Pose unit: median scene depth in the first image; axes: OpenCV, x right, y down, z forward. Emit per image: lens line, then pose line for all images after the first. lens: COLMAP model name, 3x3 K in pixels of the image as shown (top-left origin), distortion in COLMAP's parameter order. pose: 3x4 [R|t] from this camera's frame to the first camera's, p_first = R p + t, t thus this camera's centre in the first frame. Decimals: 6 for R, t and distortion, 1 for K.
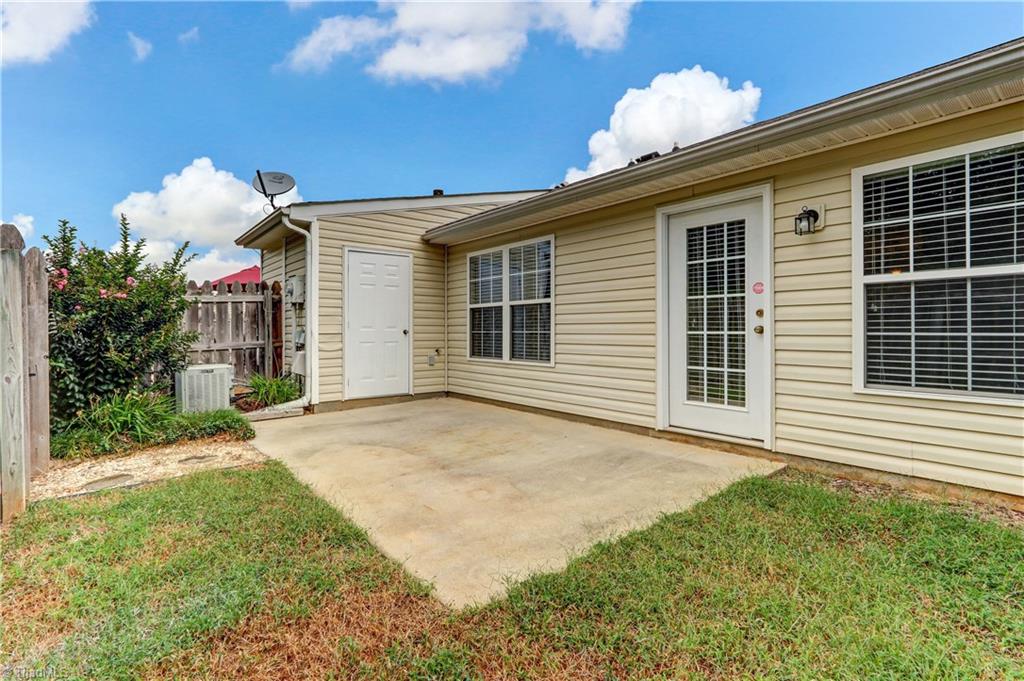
lens RADIAL K [[473.3, 0, 504.4], [0, 473.3, 330.6], [0, 0, 1]] dist [-0.000358, 0.000390]
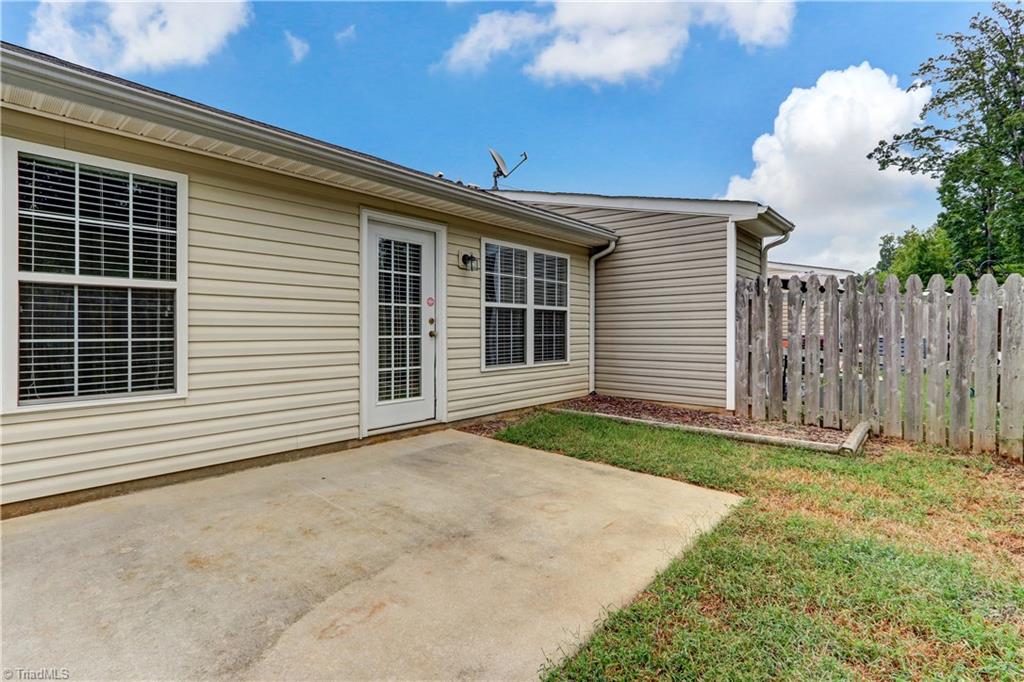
lens RADIAL K [[482.5, 0, 503.7], [0, 482.5, 331.1], [0, 0, 1]] dist [0.026111, -0.000090]
pose [[-0.155600, 0.006645, 0.987798, -0.778482], [0.006047, 0.999965, -0.005774, -0.001182], [-0.987802, 0.005074, -0.155635, 0.982265]]
